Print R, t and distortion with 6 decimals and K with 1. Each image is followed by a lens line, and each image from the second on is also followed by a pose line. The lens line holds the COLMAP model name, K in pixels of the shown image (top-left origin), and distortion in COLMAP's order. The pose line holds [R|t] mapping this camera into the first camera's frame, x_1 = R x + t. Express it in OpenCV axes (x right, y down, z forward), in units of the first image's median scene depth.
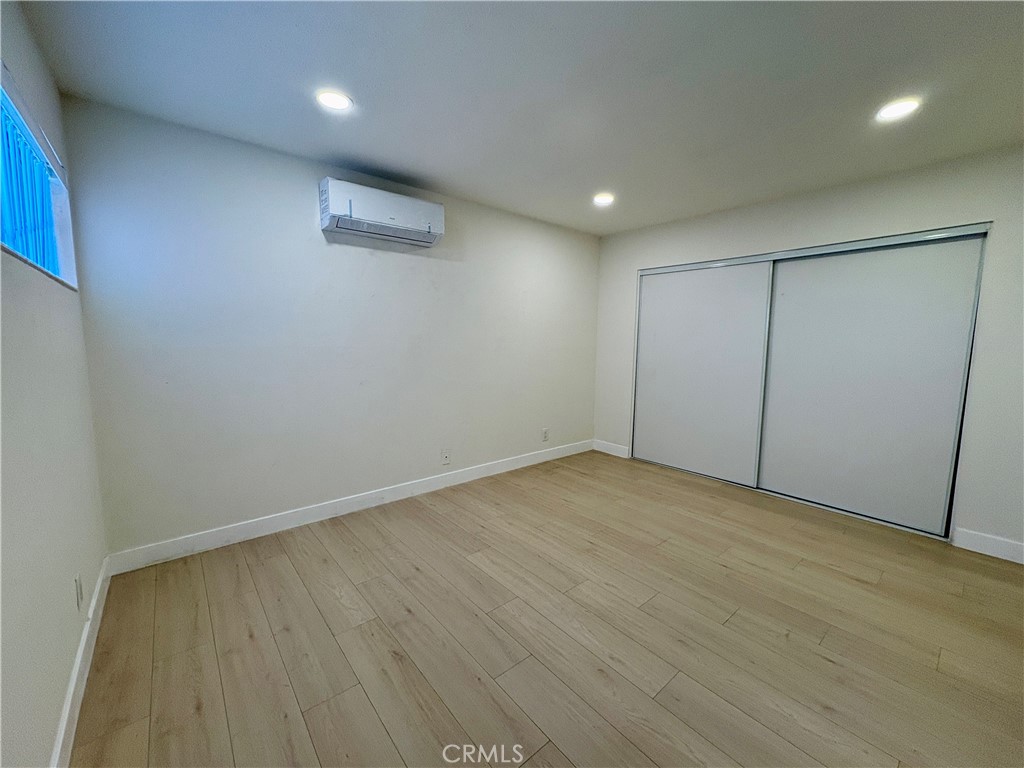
lens RADIAL K [[408.7, 0, 512.0], [0, 408.7, 384.0], [0, 0, 1]] dist [-0.006676, 0.000152]
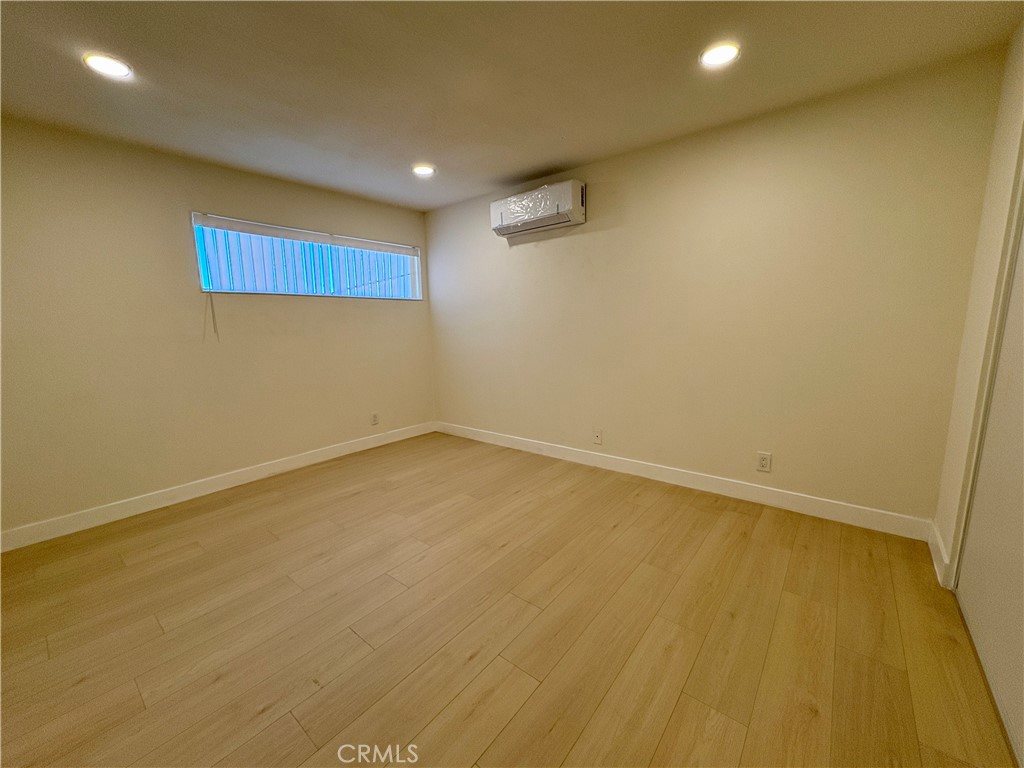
lens RADIAL K [[408.5, 0, 511.4], [0, 408.5, 384.7], [0, 0, 1]] dist [0.001962, 0.000446]
pose [[0.193433, 0.142599, -0.970695, 0.875677], [-0.080032, 0.988377, 0.129248, -0.064278], [0.977844, 0.052686, 0.202597, 0.708858]]
